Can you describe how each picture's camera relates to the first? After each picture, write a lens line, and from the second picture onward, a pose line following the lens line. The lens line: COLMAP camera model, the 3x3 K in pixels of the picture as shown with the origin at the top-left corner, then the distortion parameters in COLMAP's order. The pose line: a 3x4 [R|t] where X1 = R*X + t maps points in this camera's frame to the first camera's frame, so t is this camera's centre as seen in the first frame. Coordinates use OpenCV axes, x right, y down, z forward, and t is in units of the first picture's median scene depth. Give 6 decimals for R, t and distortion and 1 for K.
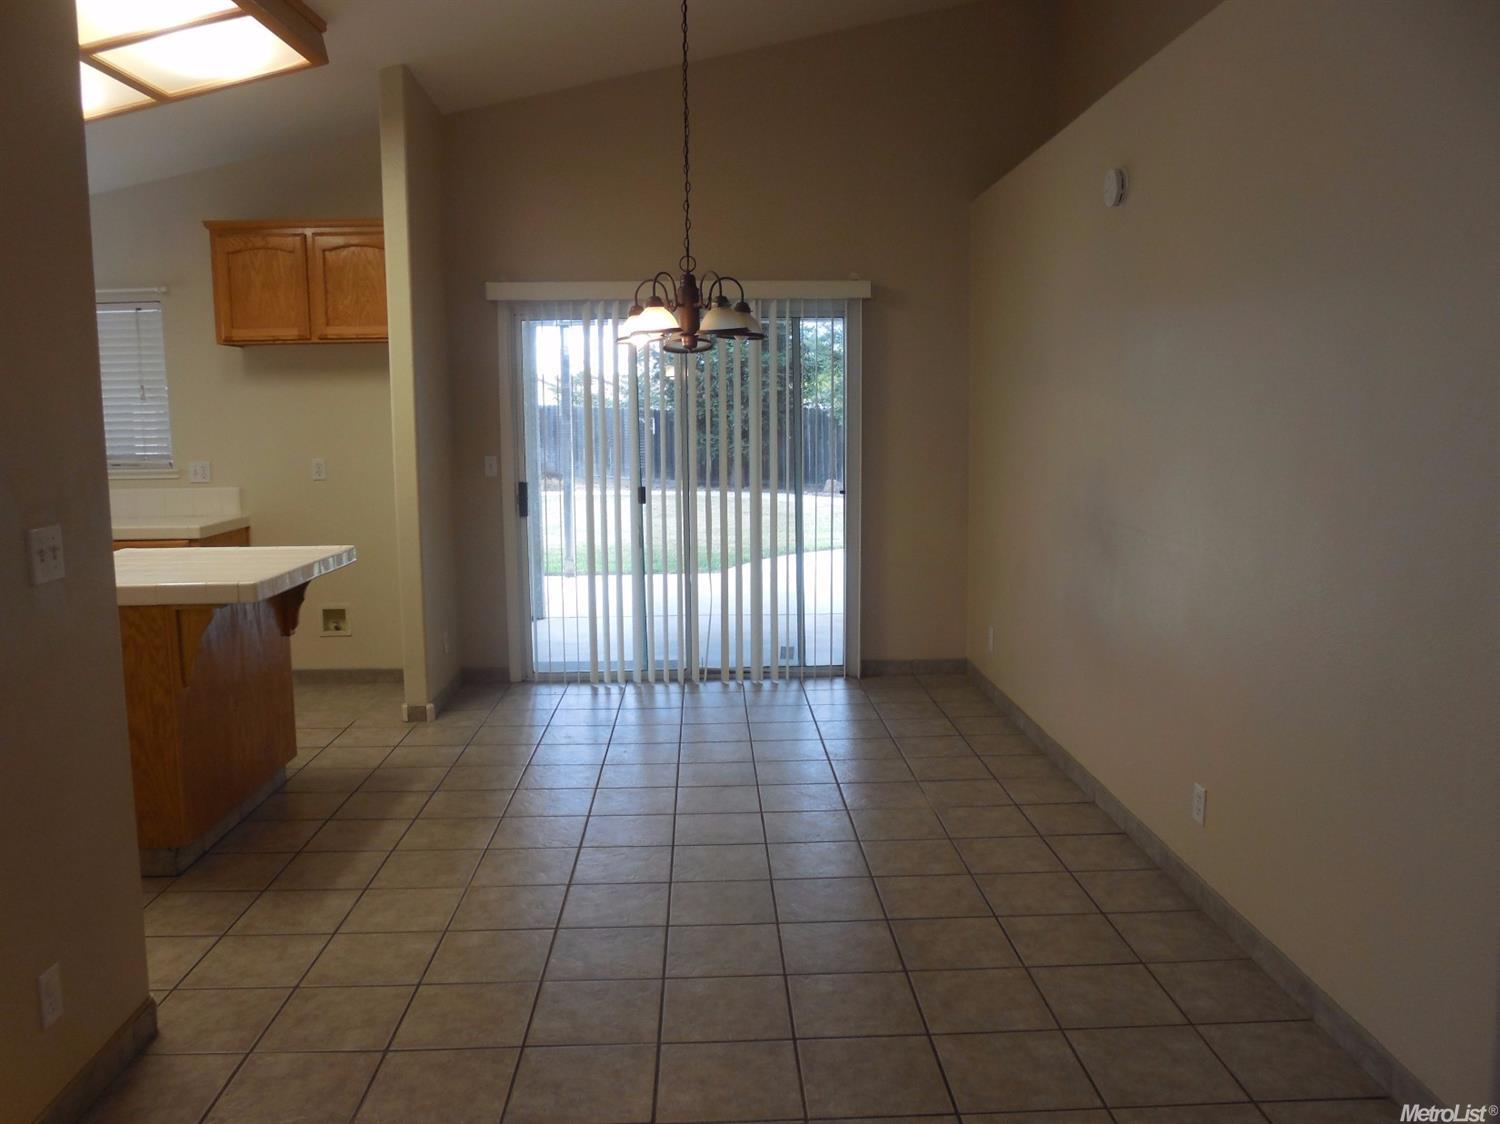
lens RADIAL K [[1156.8, 0, 750.0], [0, 1156.8, 562.0], [0, 0, 1]] dist [-0.047467, 0.007958]
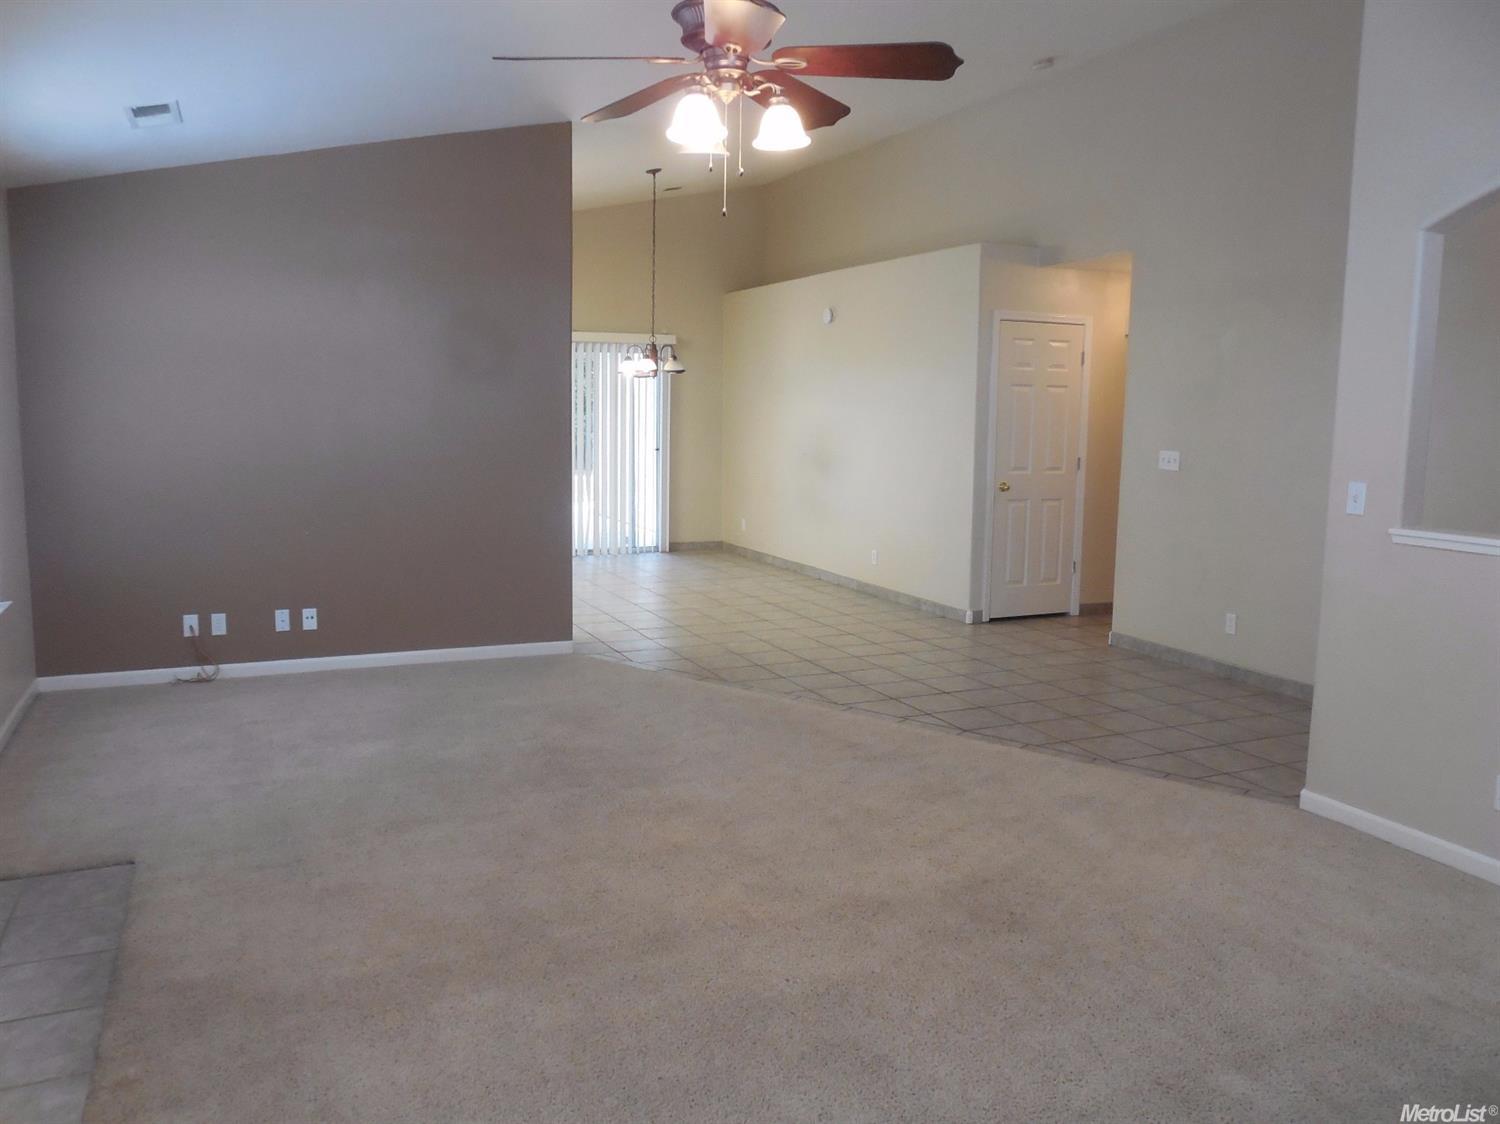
lens RADIAL K [[1156.8, 0, 750.0], [0, 1156.8, 562.0], [0, 0, 1]] dist [-0.047467, 0.007958]
pose [[0.925314, -0.033396, 0.377727, -0.512662], [0.029933, 0.999439, 0.015037, 0.100171], [-0.378018, -0.002608, 0.925795, -0.792262]]
